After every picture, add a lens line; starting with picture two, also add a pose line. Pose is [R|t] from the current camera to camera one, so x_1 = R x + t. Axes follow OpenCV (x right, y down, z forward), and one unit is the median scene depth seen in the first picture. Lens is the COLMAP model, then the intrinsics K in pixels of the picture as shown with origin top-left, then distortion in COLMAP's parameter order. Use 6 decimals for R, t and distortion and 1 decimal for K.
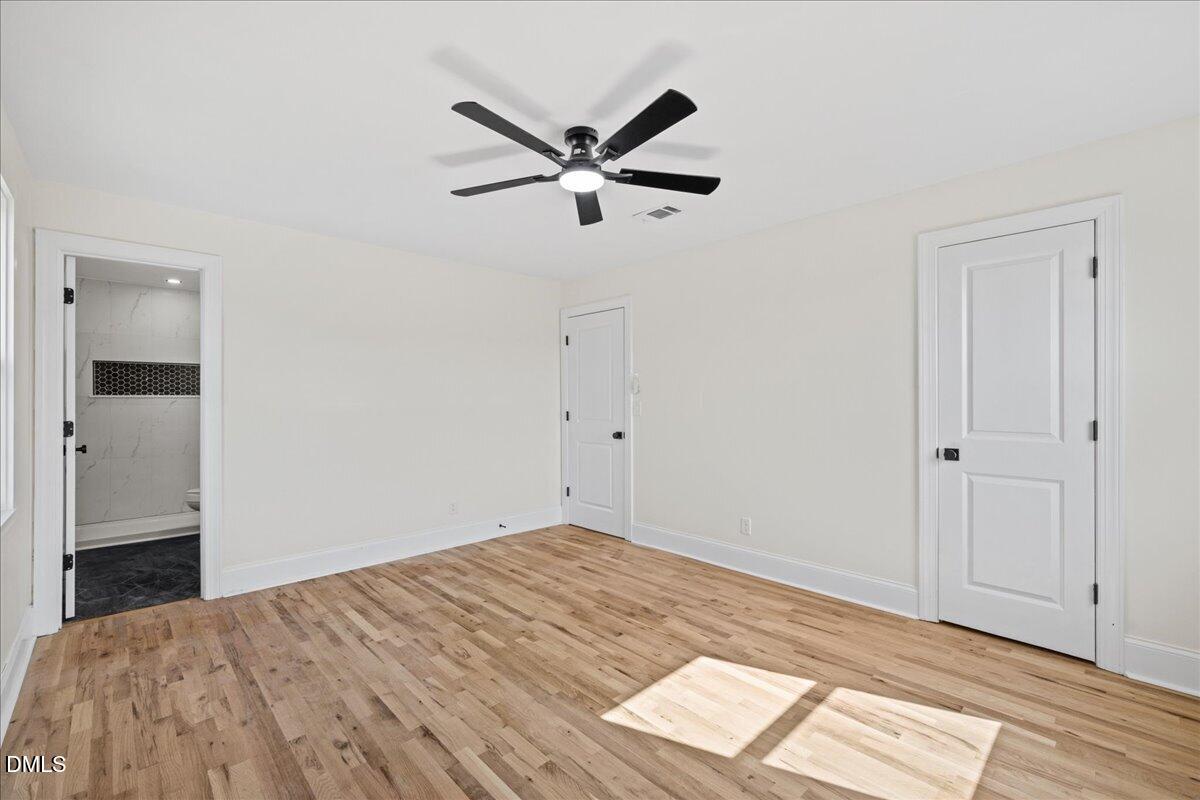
lens RADIAL K [[511.2, 0, 595.7], [0, 511.2, 394.1], [0, 0, 1]] dist [0.001347, -0.000015]
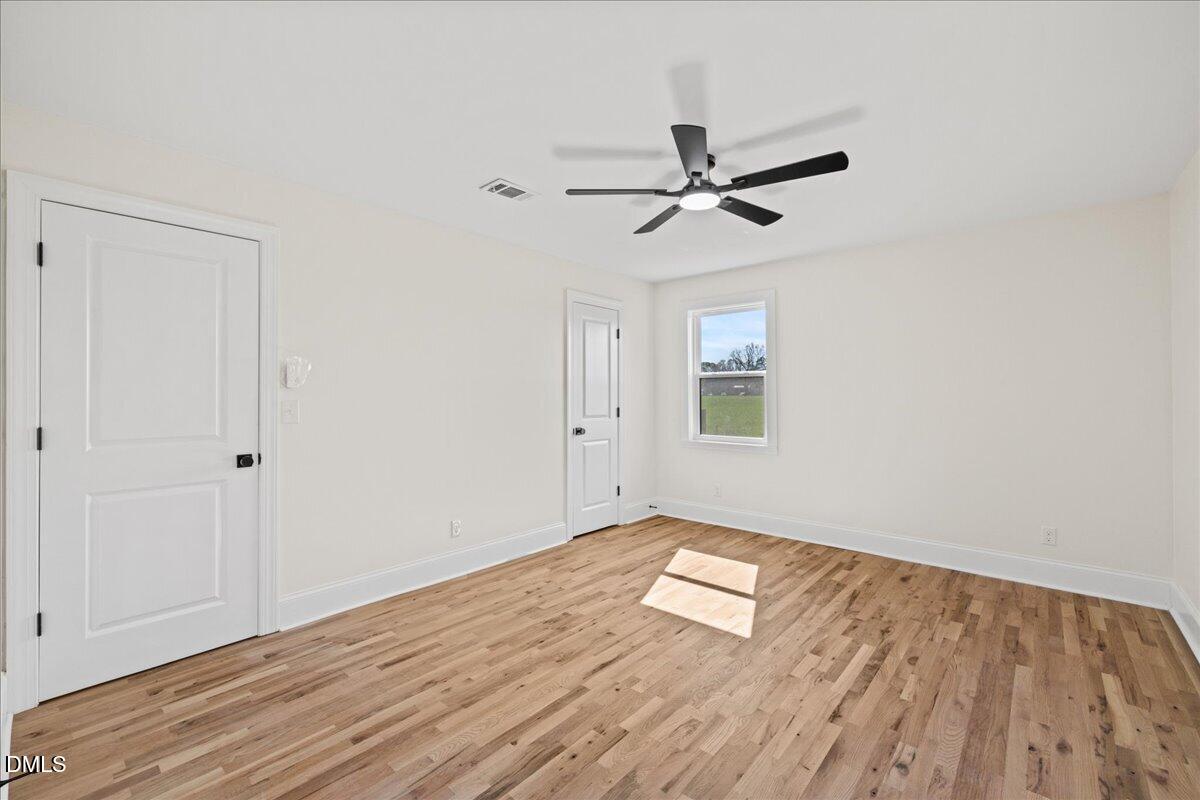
lens RADIAL K [[508.6, 0, 593.1], [0, 508.6, 392.4], [0, 0, 1]] dist [0.000939, -0.000026]
pose [[-0.085499, 0.010799, 0.996280, -0.860075], [-0.006659, 0.999913, -0.011410, 0.012585], [-0.996316, -0.007610, -0.085420, 1.027661]]
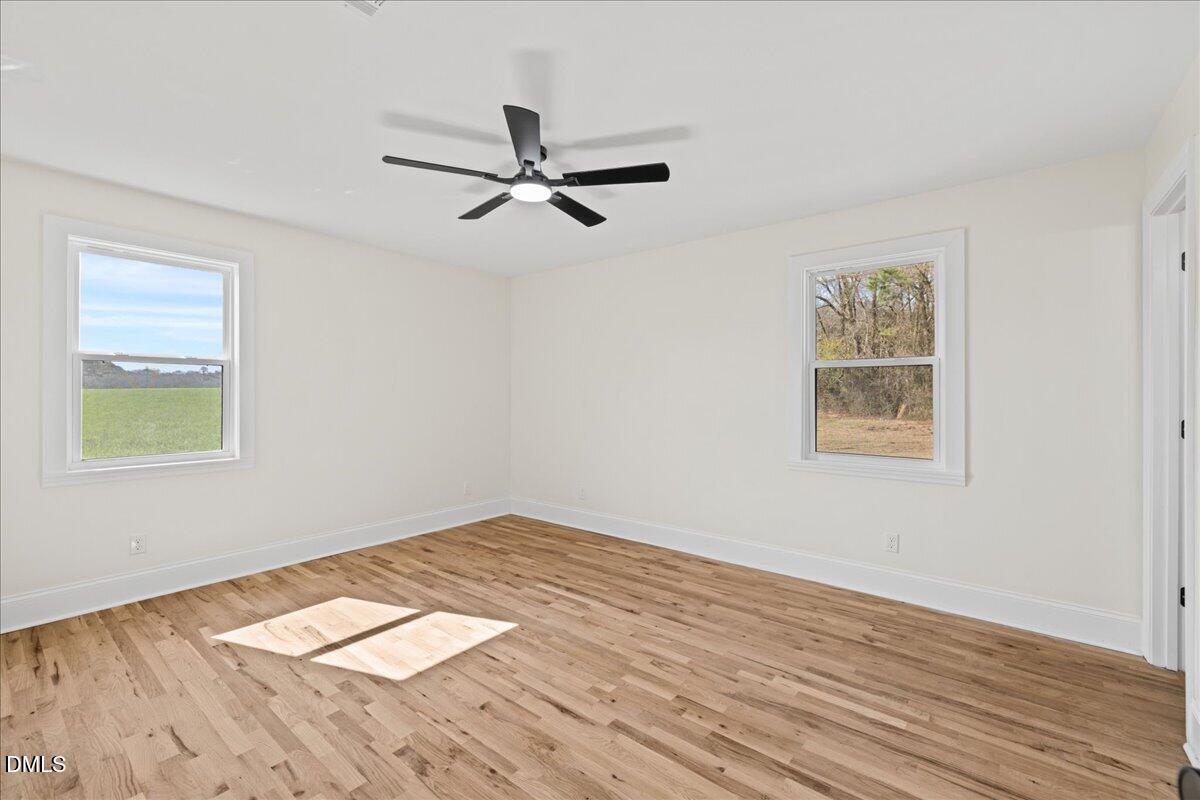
lens RADIAL K [[512.4, 0, 594.1], [0, 512.4, 400.9], [0, 0, 1]] dist [0.002345, 0.000216]
pose [[-0.991724, 0.003083, -0.128348, -0.016409], [0.001932, 0.999957, 0.009086, 0.014186], [0.128371, 0.008762, -0.991688, 1.615877]]
